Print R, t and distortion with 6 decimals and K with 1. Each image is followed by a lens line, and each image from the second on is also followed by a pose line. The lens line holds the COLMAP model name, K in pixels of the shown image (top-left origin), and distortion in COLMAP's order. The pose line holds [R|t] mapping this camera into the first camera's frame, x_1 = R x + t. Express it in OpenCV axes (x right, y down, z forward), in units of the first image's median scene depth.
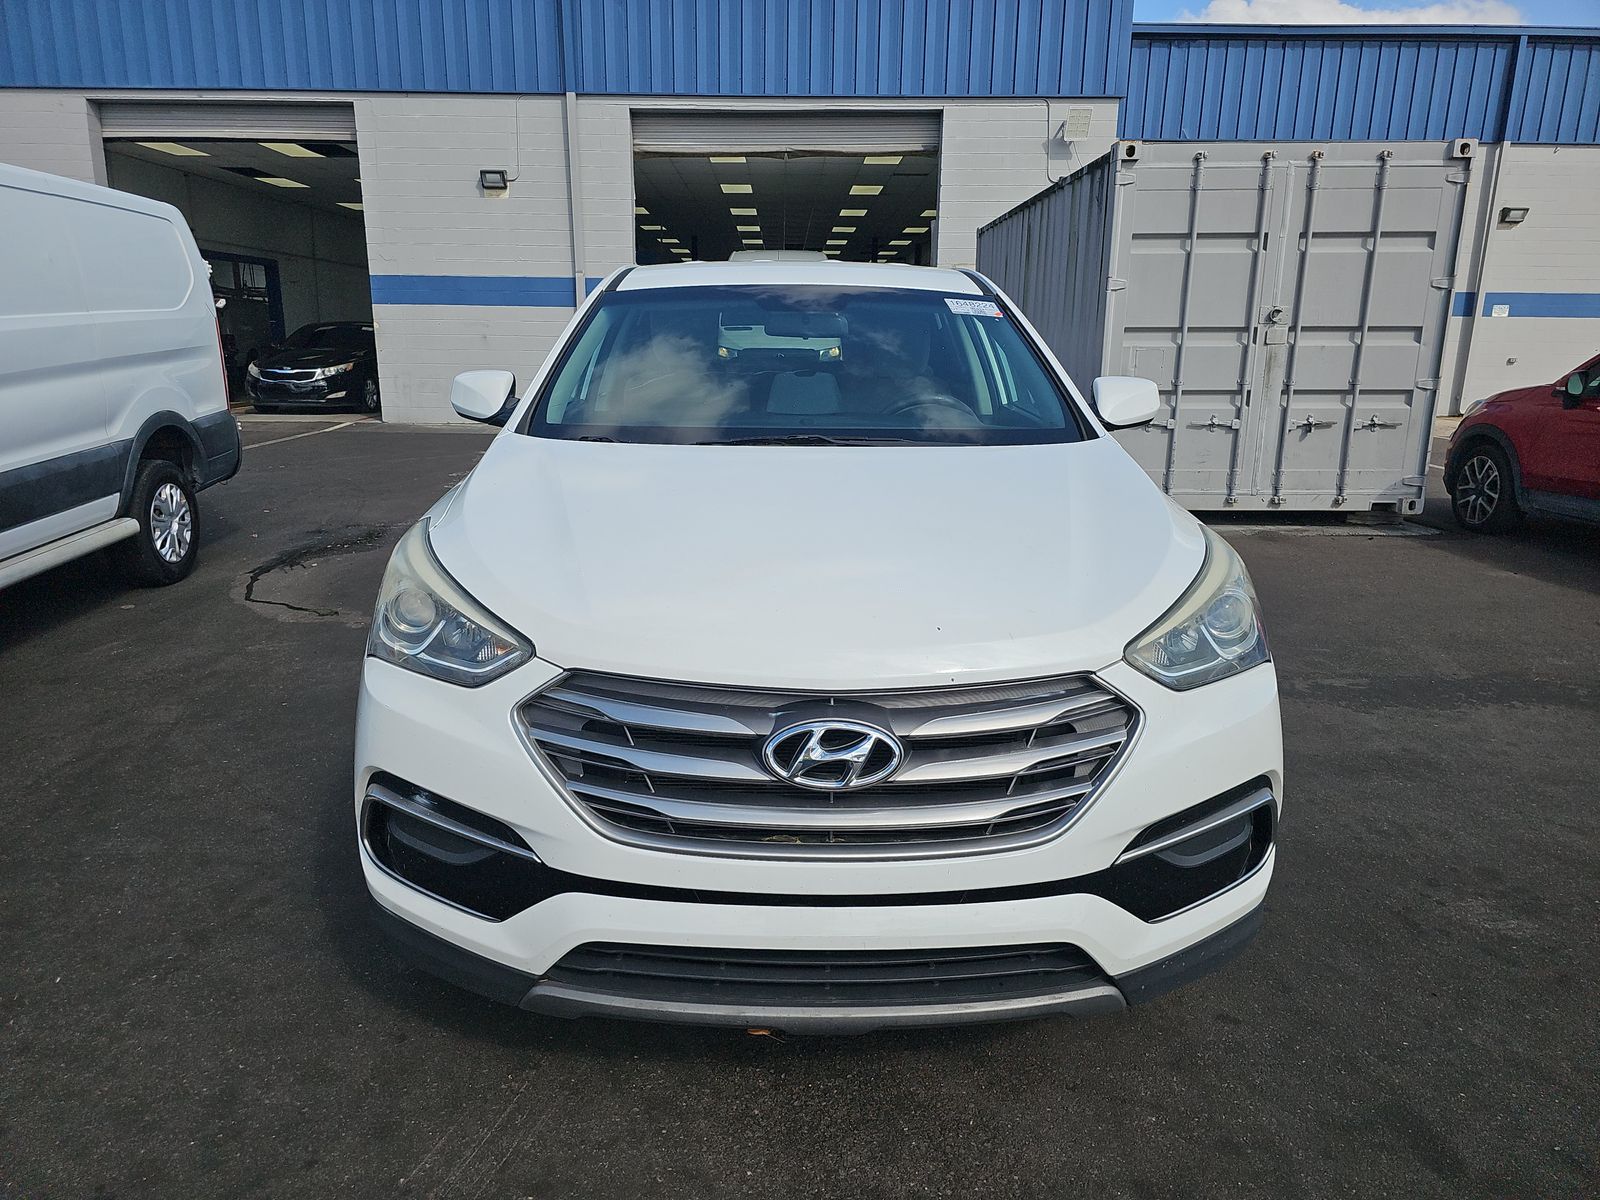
lens RADIAL K [[1091.5, 0, 800.0], [0, 1091.5, 600.0], [0, 0, 1]] dist [0.057080, -0.052929]
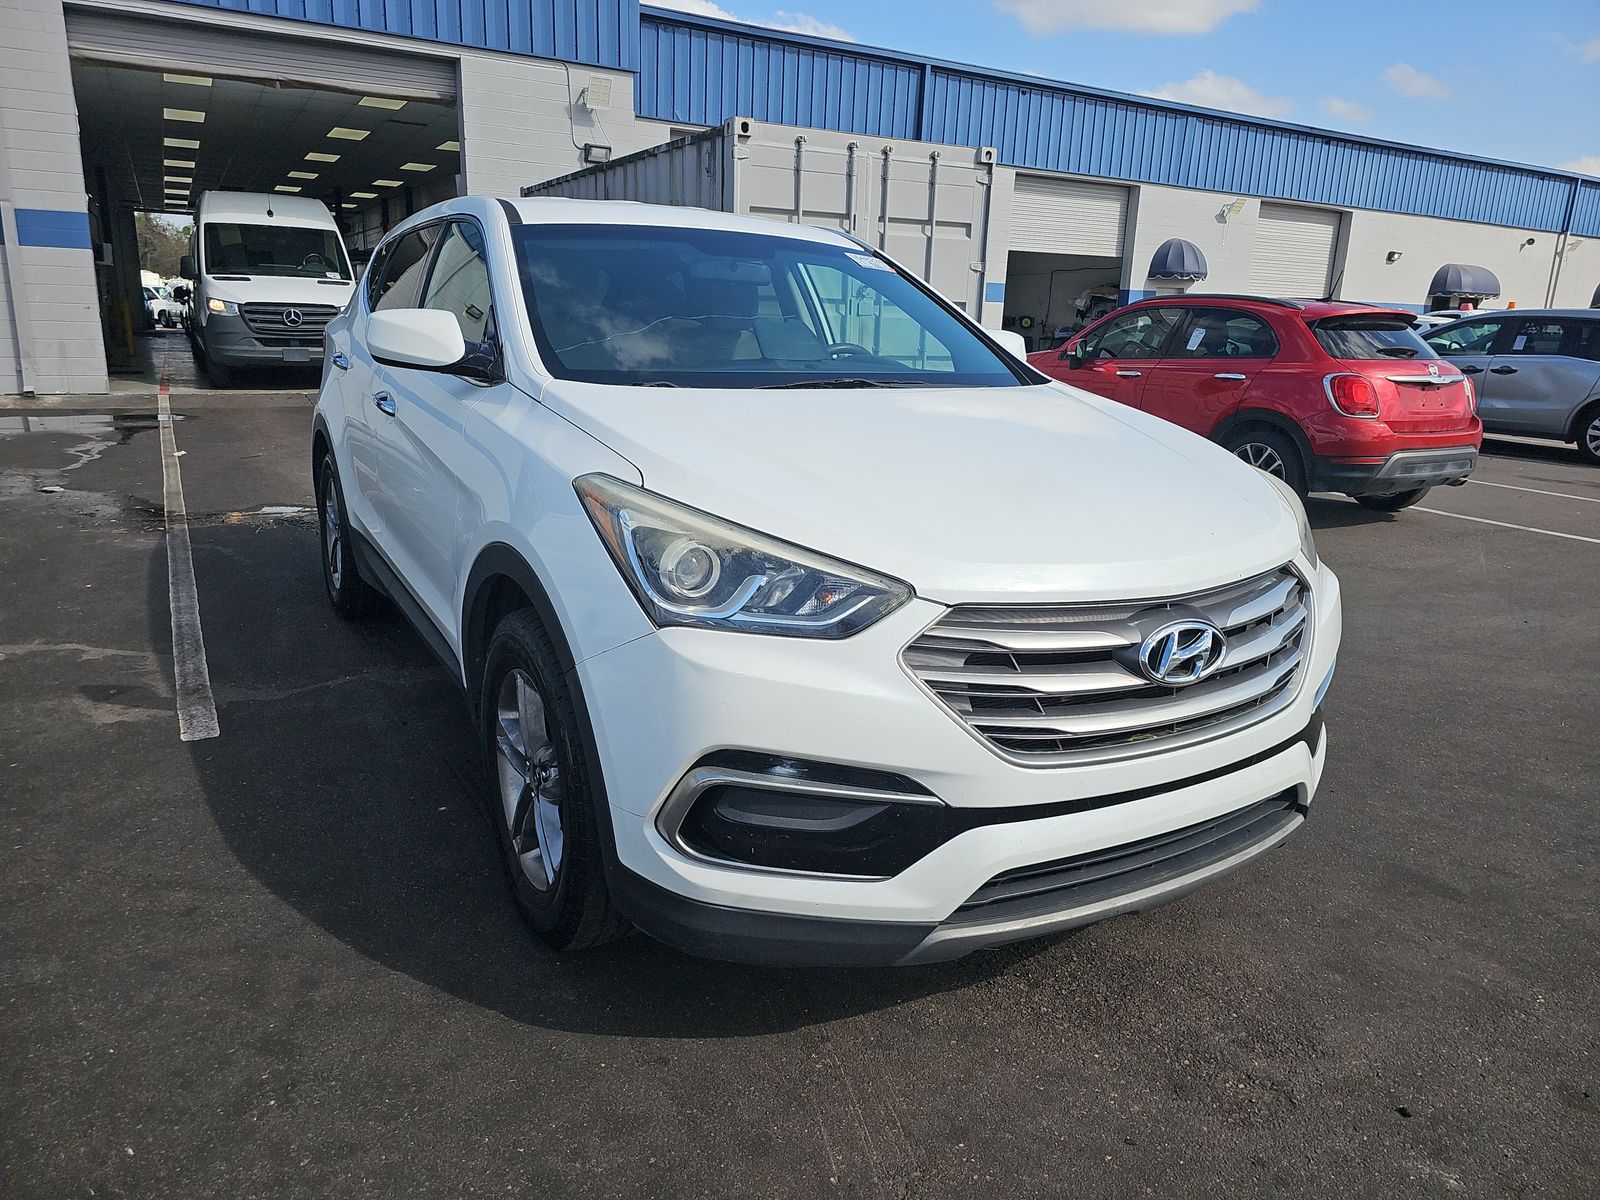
lens RADIAL K [[1089.7, 0, 802.2], [0, 1089.7, 583.8], [0, 0, 1]] dist [0.065777, -0.054310]
pose [[0.861831, -0.100187, 0.497202, -0.223943], [0.095298, 0.994824, 0.035273, -0.000833], [-0.498163, 0.016983, 0.866917, 0.059565]]
